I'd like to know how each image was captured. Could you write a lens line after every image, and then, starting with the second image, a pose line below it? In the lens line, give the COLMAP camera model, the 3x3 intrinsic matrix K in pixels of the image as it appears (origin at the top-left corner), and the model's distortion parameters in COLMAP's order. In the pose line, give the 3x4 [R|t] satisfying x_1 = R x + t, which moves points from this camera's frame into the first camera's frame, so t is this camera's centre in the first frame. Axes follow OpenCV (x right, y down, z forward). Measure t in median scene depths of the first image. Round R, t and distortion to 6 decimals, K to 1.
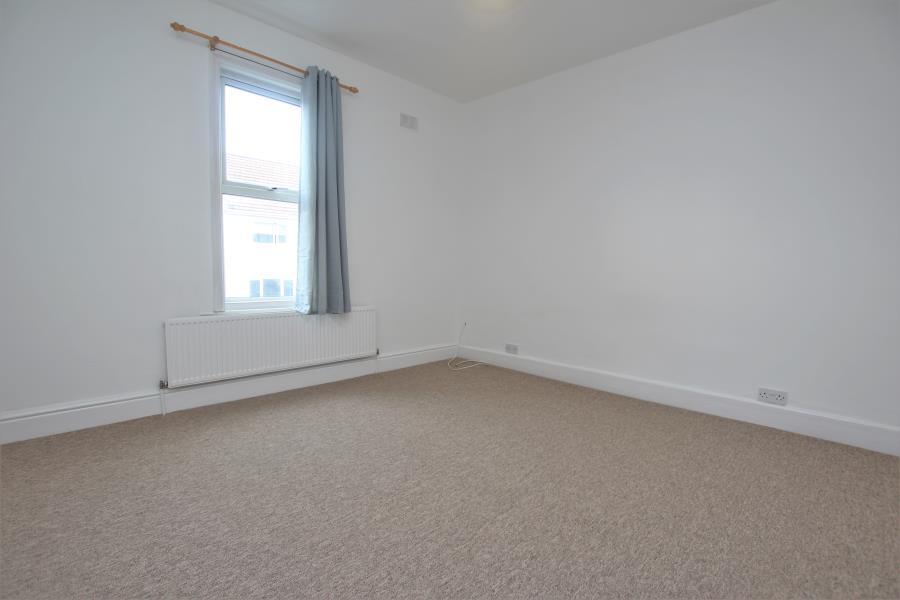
lens RADIAL K [[410.0, 0, 448.2], [0, 410.0, 300.4], [0, 0, 1]] dist [-0.024739, 0.000091]
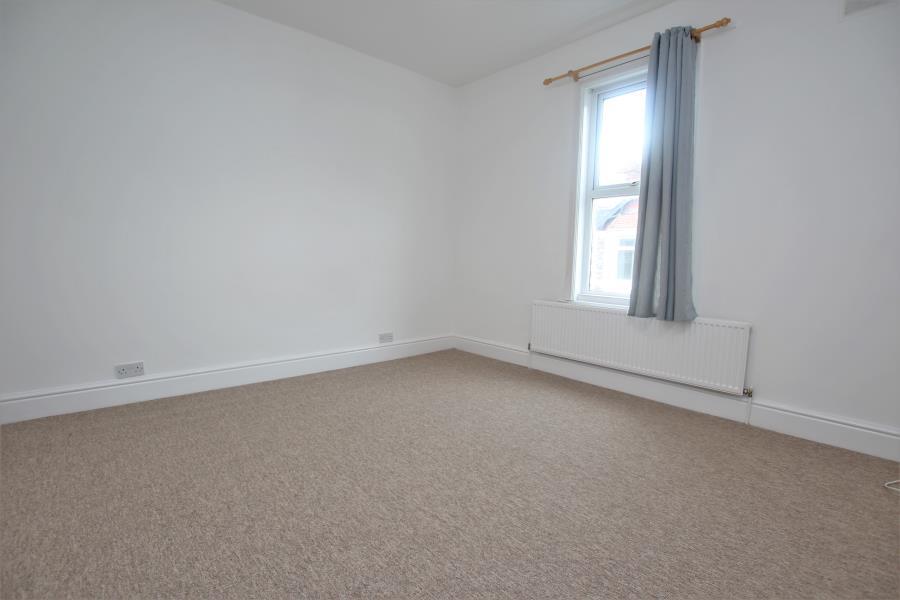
lens RADIAL K [[410.0, 0, 448.2], [0, 410.0, 300.4], [0, 0, 1]] dist [-0.024739, 0.000091]
pose [[-0.042850, 0.080578, -0.995827, 0.691765], [-0.099559, 0.991437, 0.084507, -0.041303], [0.994109, 0.102765, -0.034460, 0.740199]]
